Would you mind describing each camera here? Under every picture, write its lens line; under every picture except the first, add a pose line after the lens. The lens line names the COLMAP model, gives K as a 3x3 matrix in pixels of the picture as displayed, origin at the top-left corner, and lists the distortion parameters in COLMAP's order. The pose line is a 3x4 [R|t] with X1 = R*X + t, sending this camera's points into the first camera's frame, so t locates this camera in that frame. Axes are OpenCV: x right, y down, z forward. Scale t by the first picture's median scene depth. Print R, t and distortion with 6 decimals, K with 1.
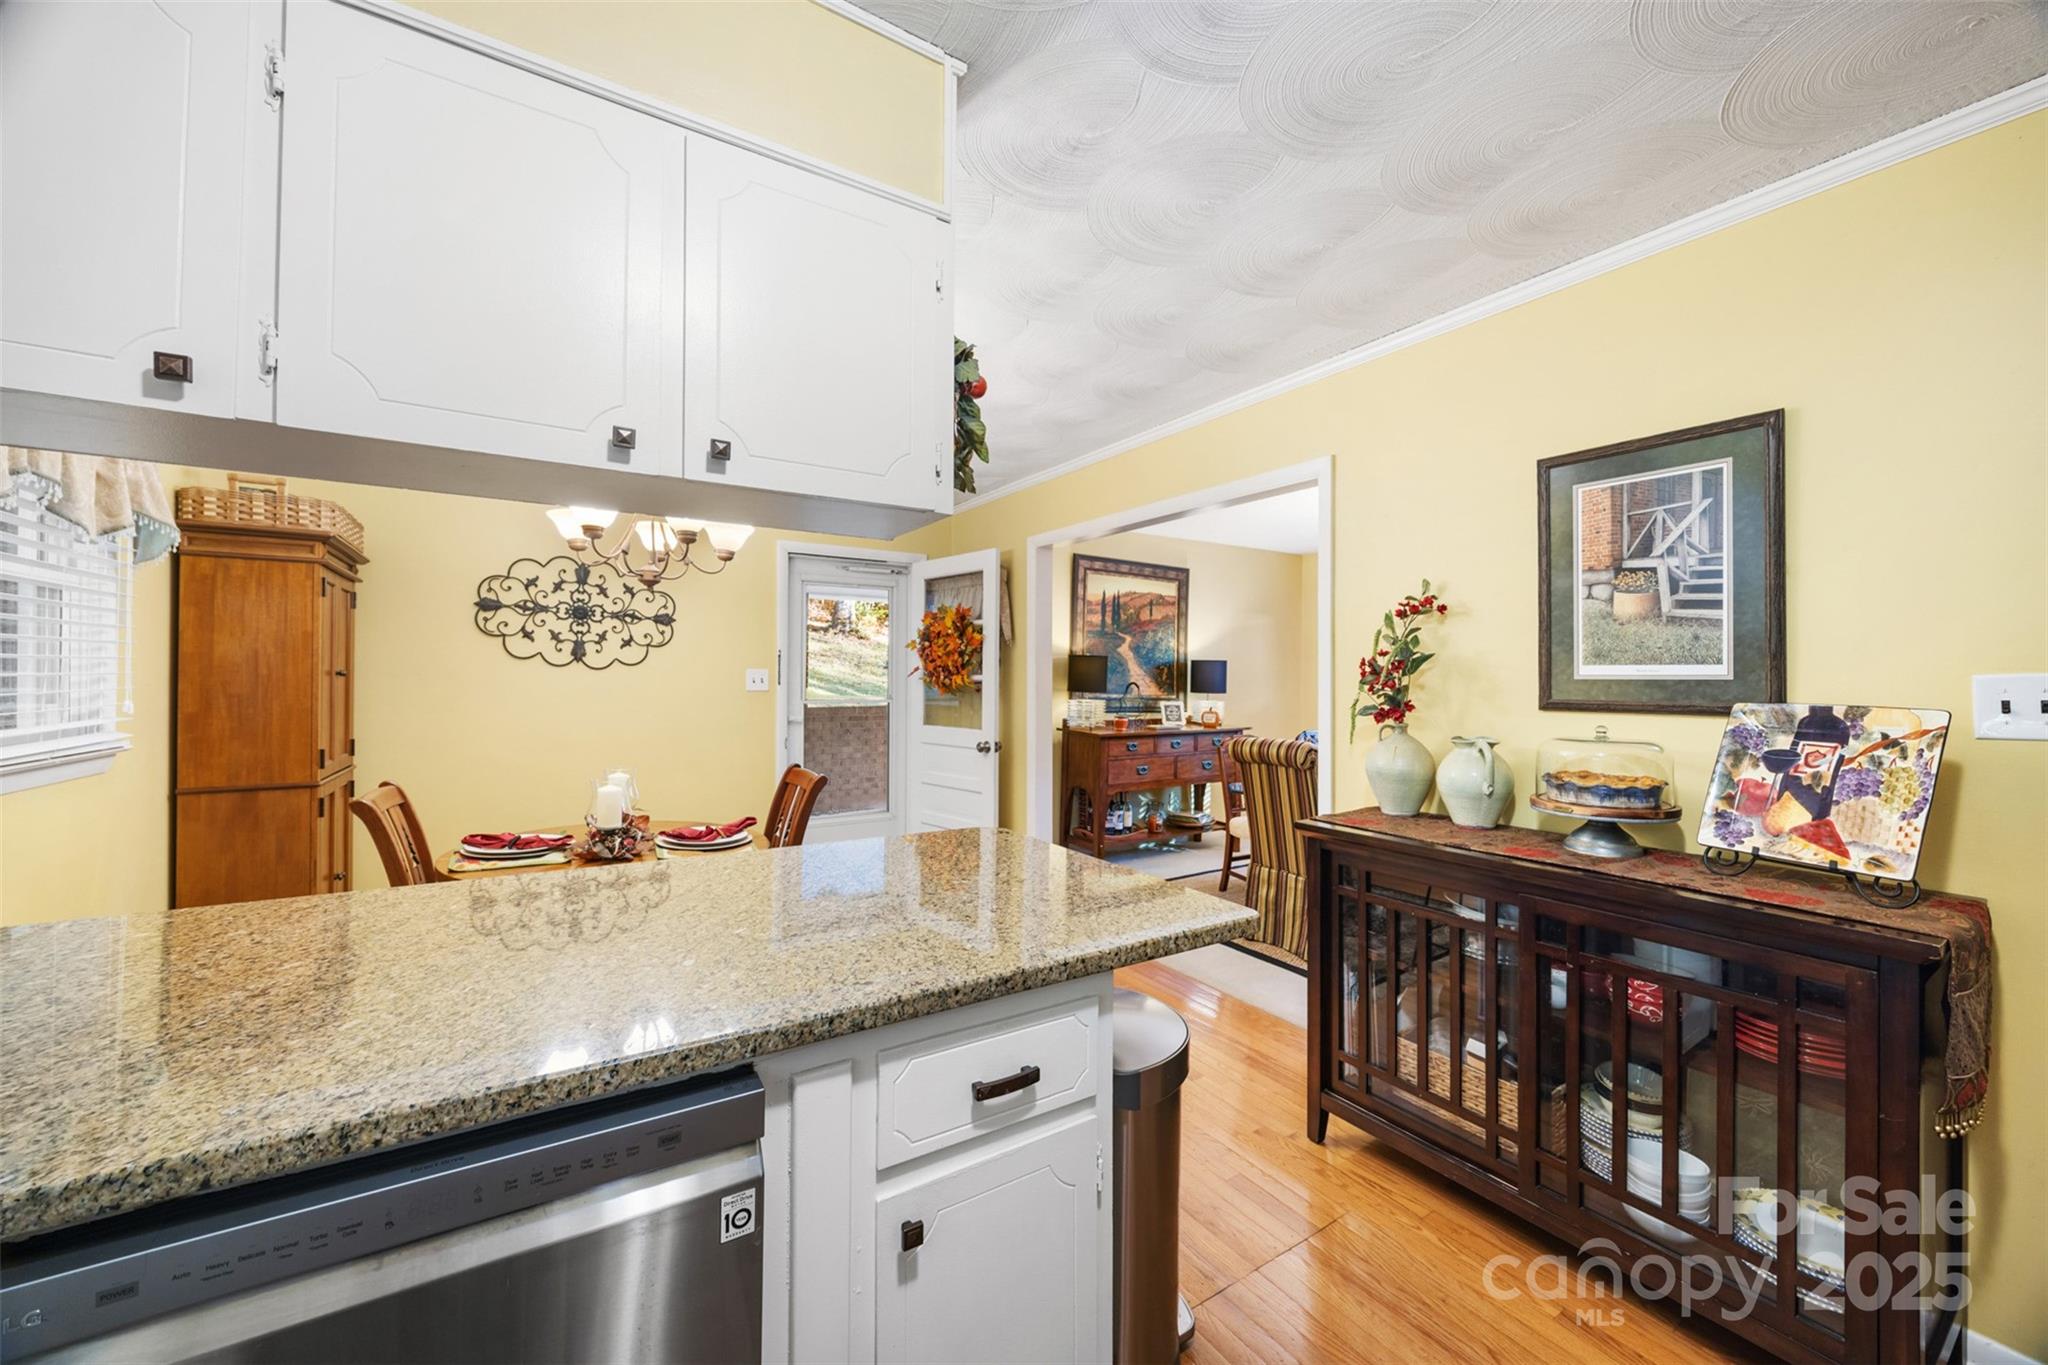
lens RADIAL K [[776.6, 0, 1033.5], [0, 776.6, 674.4], [0, 0, 1]] dist [-0.003675, 0.000257]
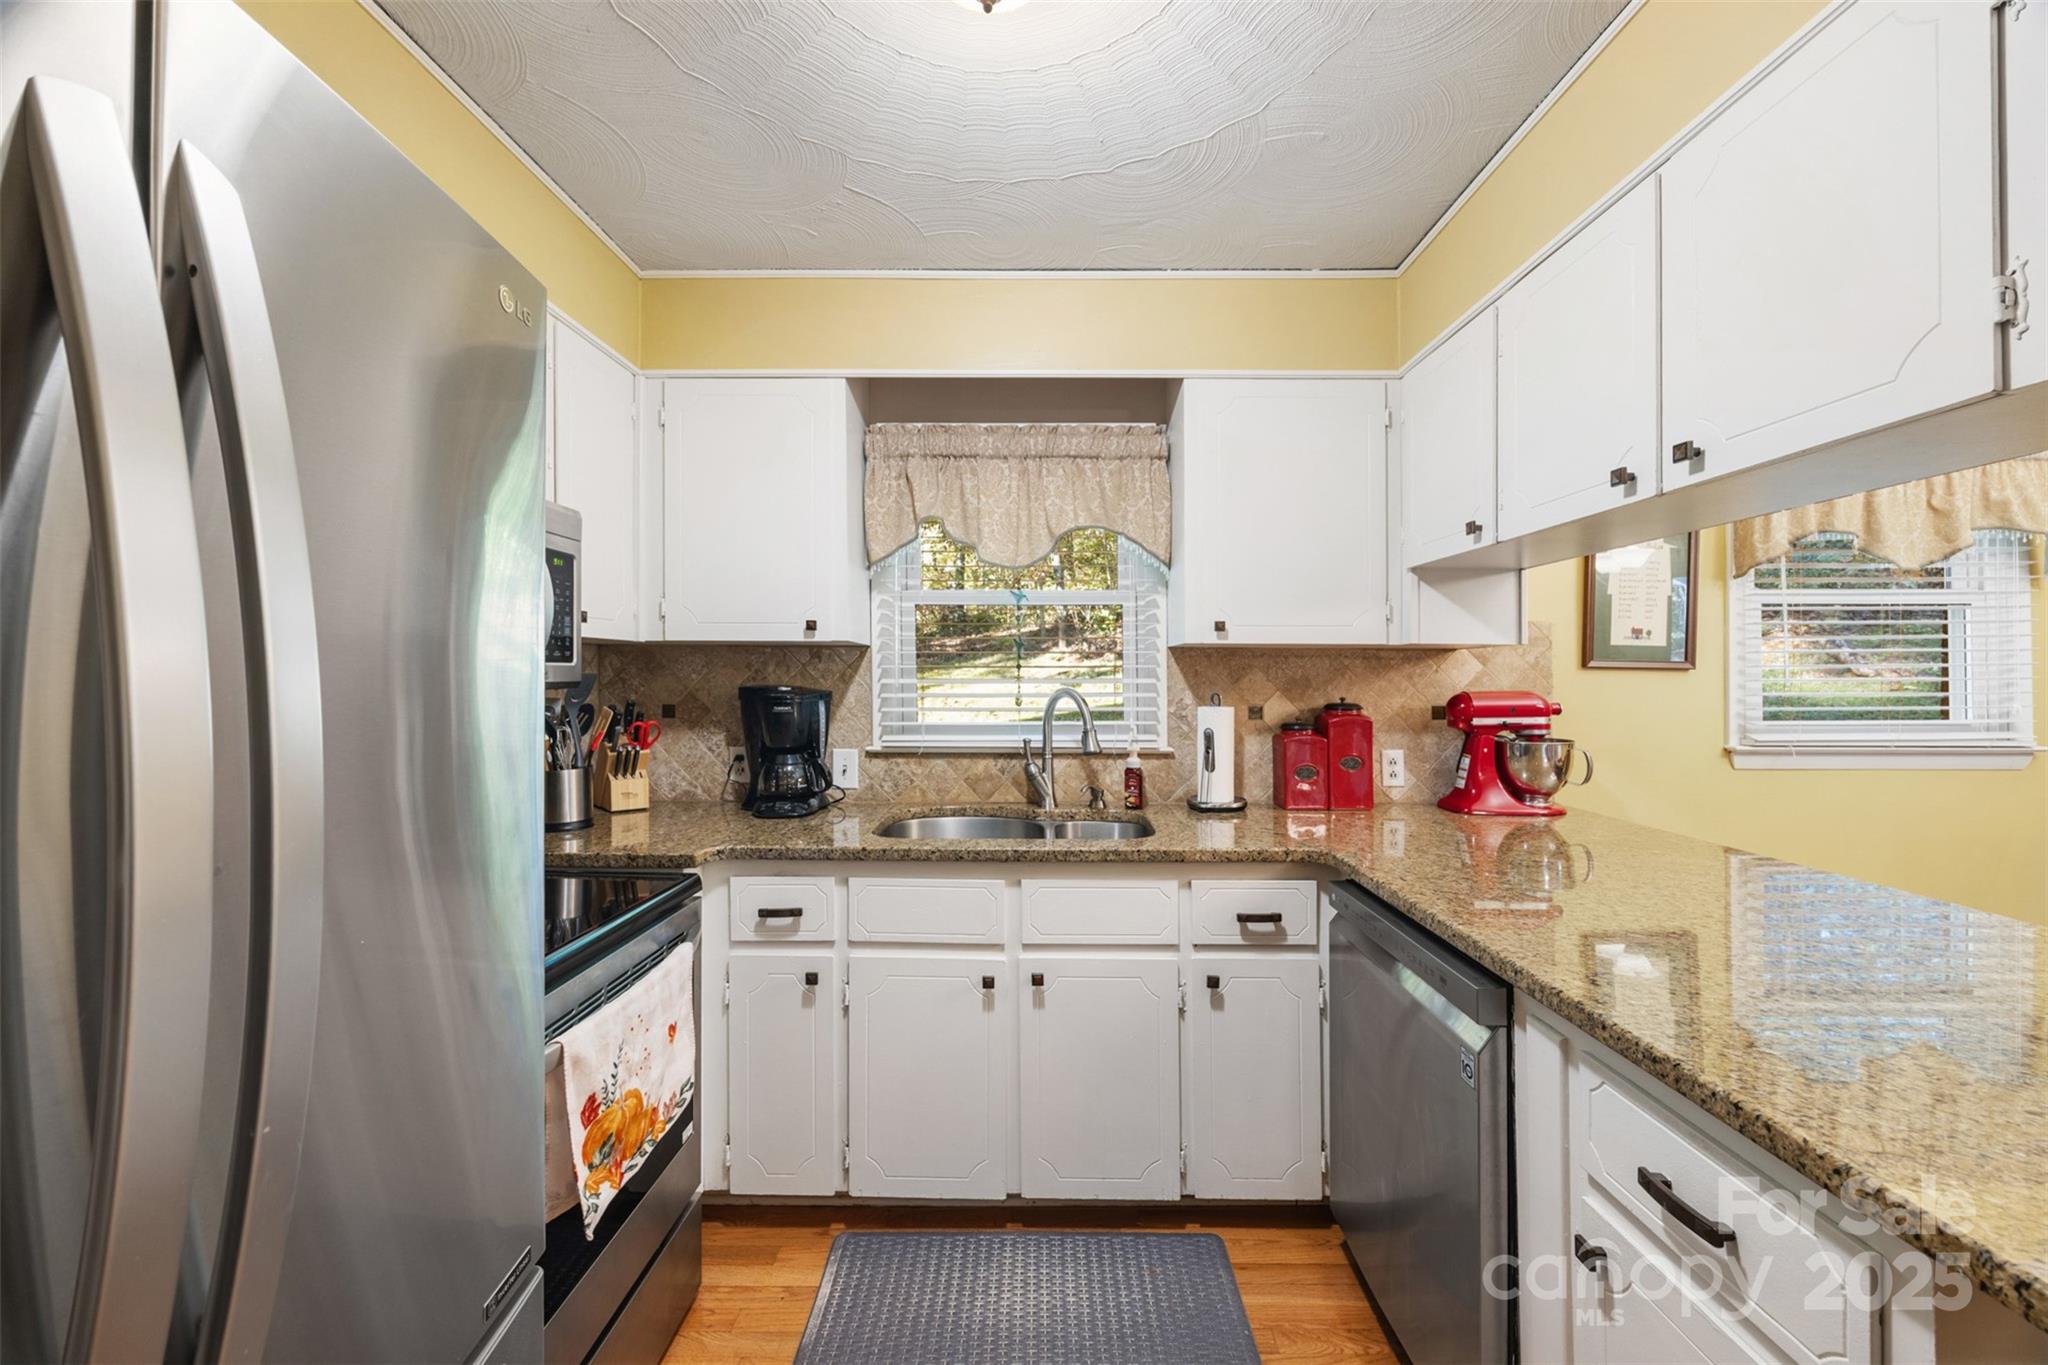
lens RADIAL K [[776.6, 0, 1025.4], [0, 776.6, 665.8], [0, 0, 1]] dist [-0.003675, 0.000257]
pose [[-0.555964, -0.020493, -0.830953, 0.256065], [0.001998, 0.999660, -0.025991, 0.003243], [0.831204, -0.016110, -0.555734, 0.236291]]
